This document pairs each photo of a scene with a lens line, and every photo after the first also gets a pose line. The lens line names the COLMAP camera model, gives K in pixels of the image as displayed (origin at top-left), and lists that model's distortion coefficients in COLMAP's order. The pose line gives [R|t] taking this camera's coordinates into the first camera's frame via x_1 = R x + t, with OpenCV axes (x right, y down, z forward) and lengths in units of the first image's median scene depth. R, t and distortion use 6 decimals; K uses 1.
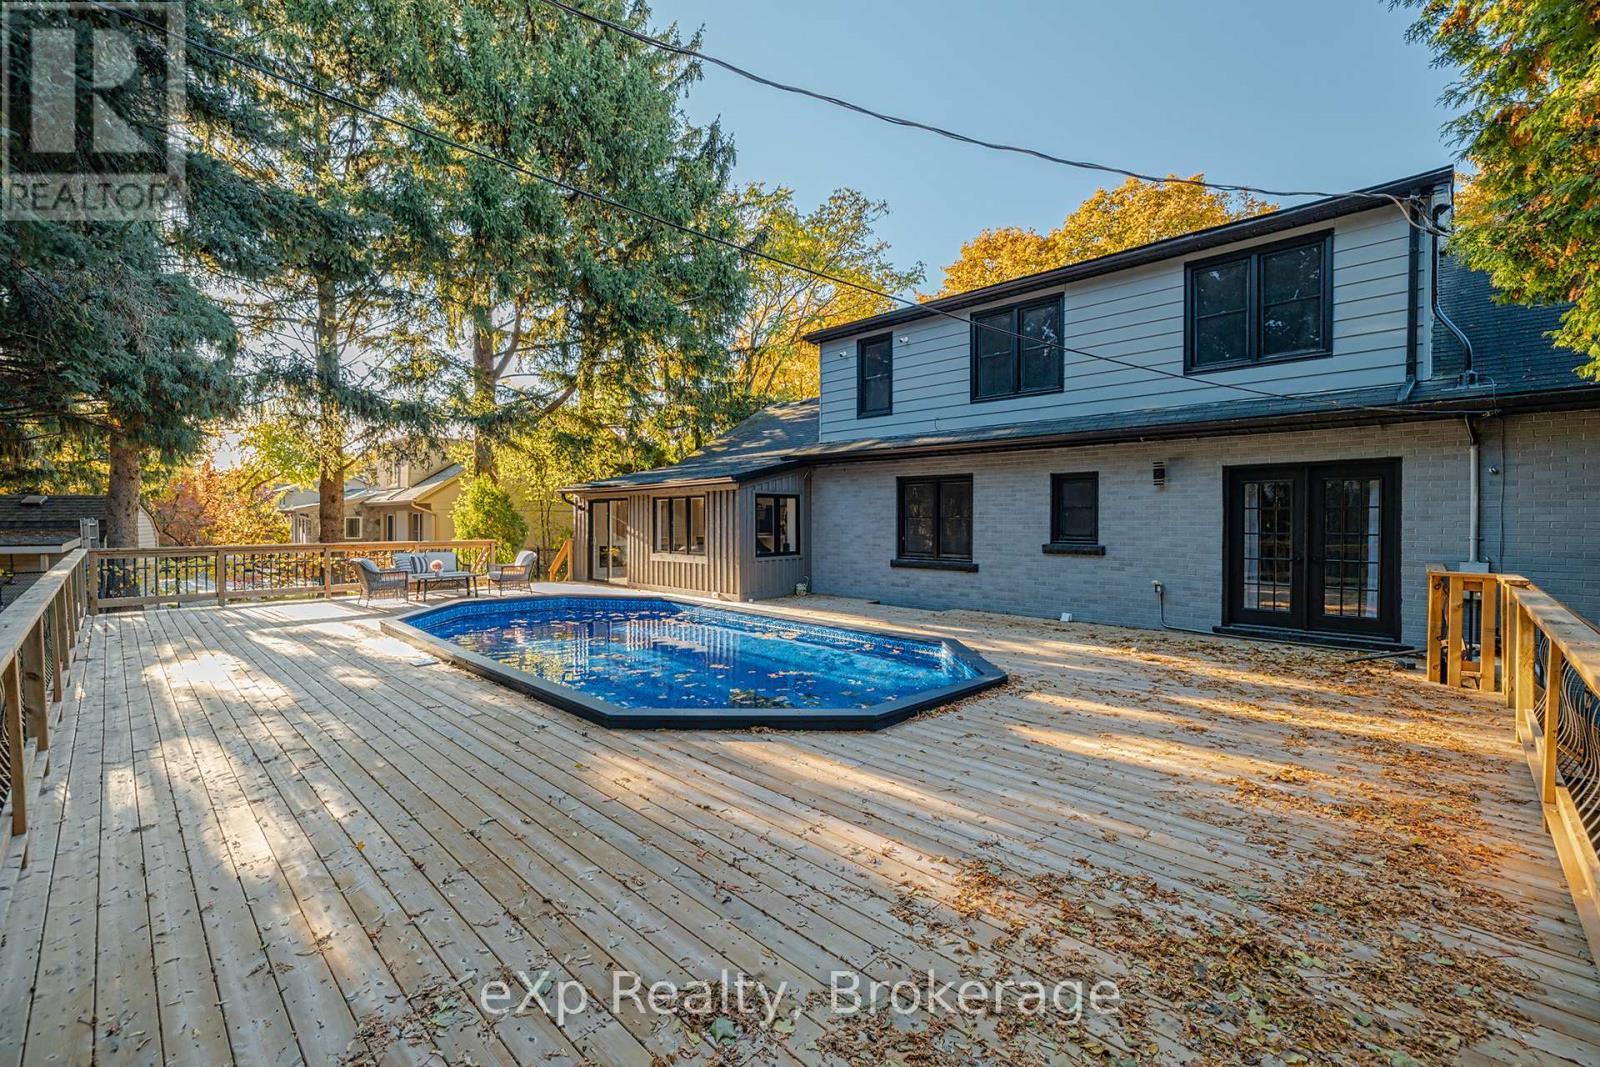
lens RADIAL K [[675.7, 0, 807.6], [0, 675.7, 531.4], [0, 0, 1]] dist [0.001700, 0.000261]
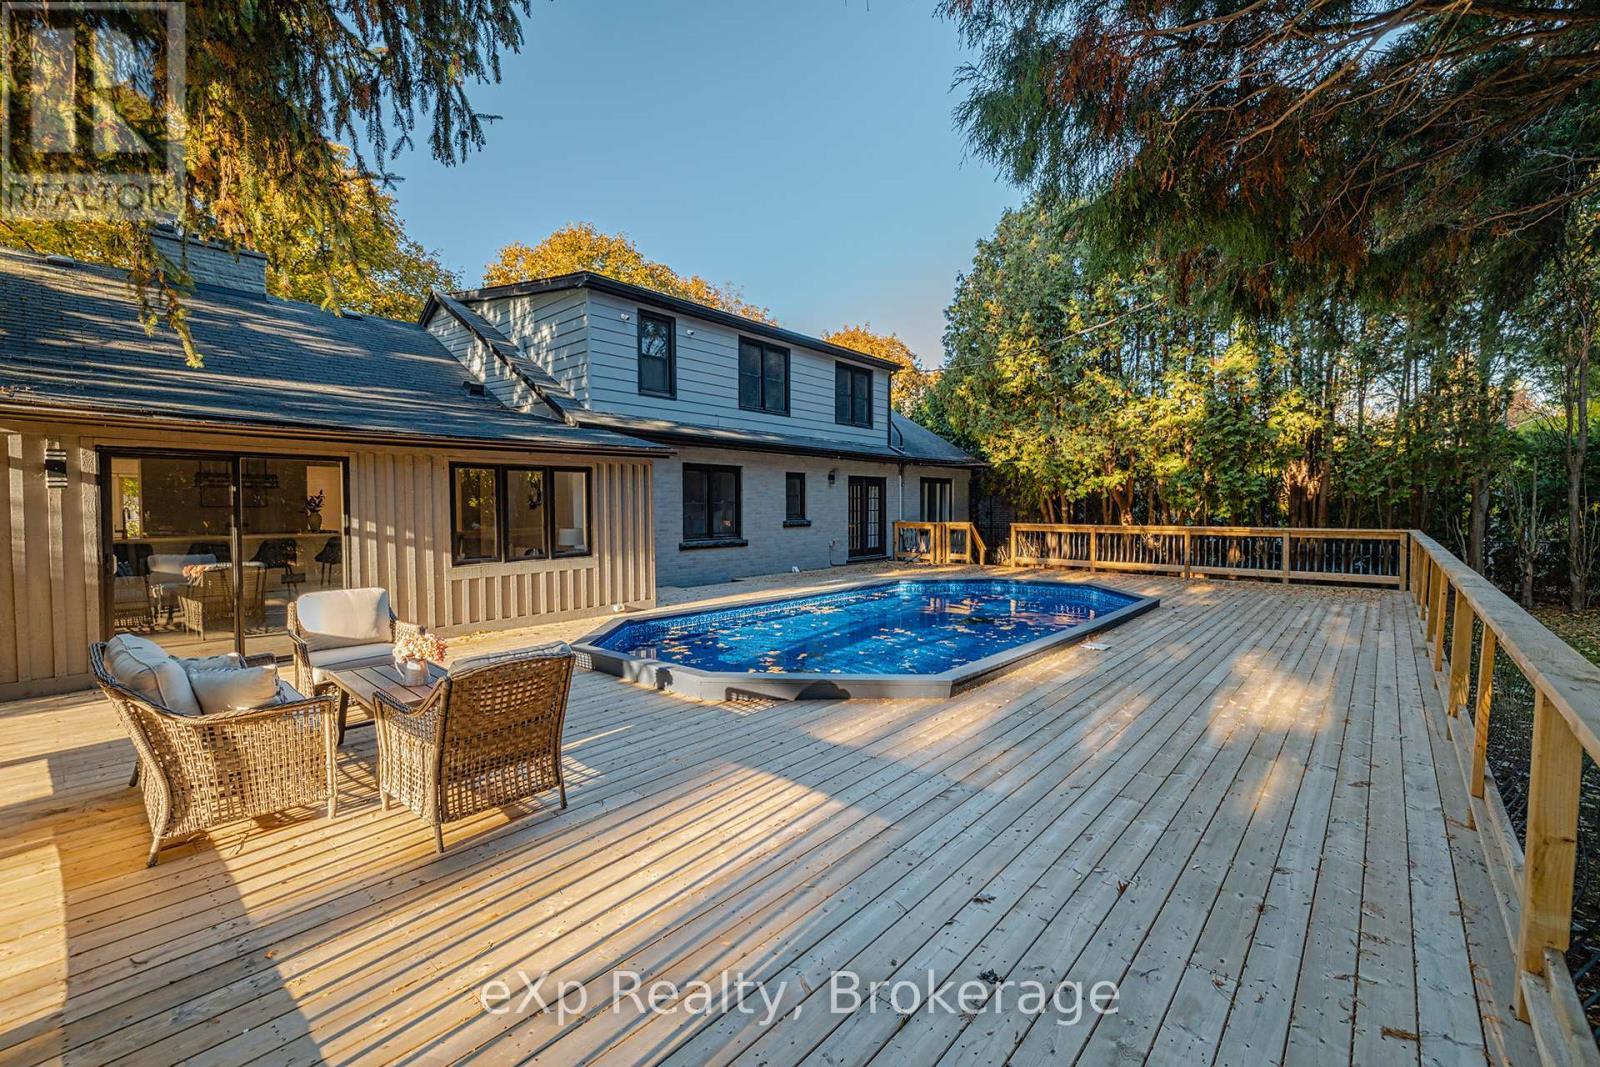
lens RADIAL K [[675.7, 0, 807.9], [0, 675.7, 532.5], [0, 0, 1]] dist [0.001700, 0.000261]
pose [[-0.056623, -0.043190, 0.997461, -1.045066], [0.016539, 0.998886, 0.044191, -0.018660], [-0.998259, 0.018999, -0.055845, 0.995964]]
